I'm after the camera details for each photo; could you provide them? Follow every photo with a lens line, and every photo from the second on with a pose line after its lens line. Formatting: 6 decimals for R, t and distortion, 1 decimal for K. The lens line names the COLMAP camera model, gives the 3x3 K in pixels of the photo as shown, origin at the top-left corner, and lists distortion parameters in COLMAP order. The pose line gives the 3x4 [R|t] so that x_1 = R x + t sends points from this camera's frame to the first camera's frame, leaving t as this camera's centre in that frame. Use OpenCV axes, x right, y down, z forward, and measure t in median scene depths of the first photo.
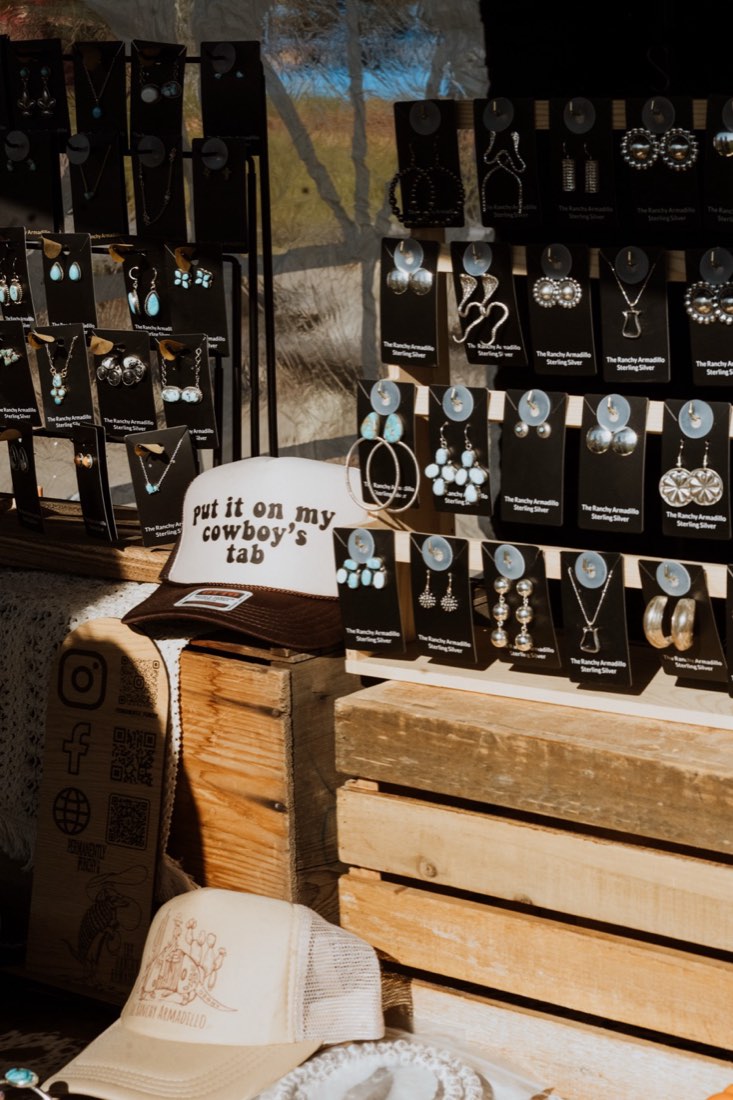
lens RADIAL K [[2749.6, 0, 367.5], [0, 2749.6, 541.9], [0, 0, 1]] dist [-0.009788, 0.000000]
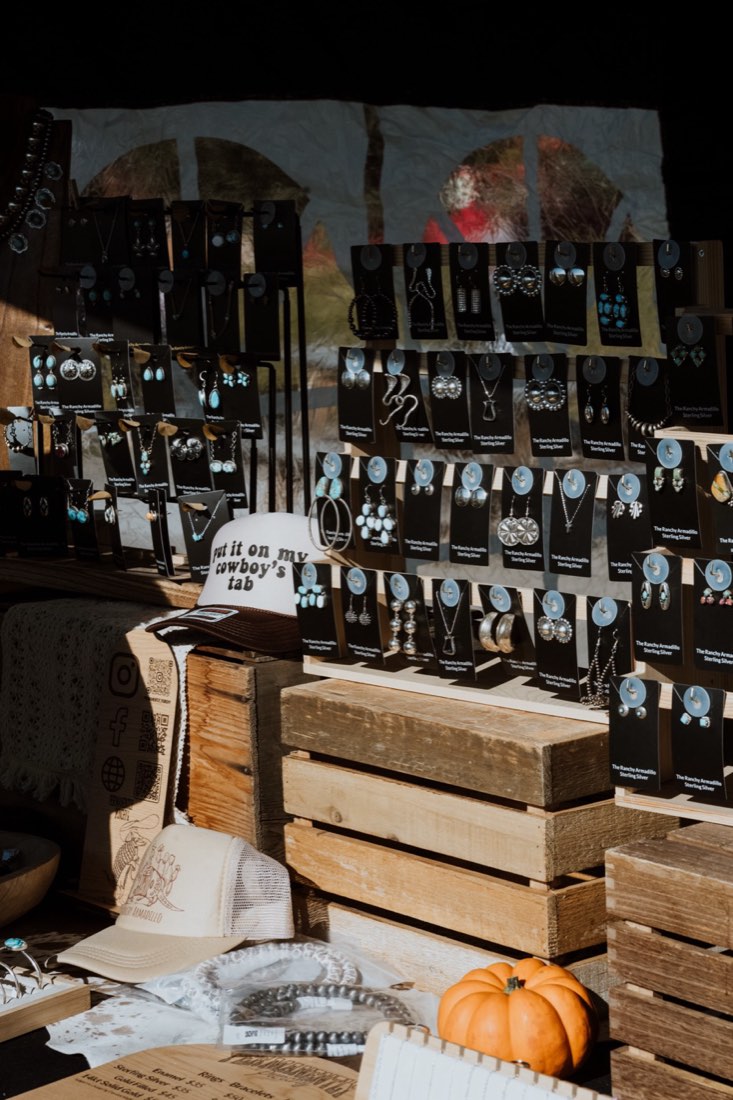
lens RADIAL K [[2749.6, 0, 365.7], [0, 2749.6, 556.1], [0, 0, 1]] dist [-0.009788, 0.000000]
pose [[0.979555, 0.025725, -0.199524, 0.292363], [-0.035789, 0.998254, -0.047000, 0.053944], [0.197966, 0.053180, 0.978765, -0.302984]]
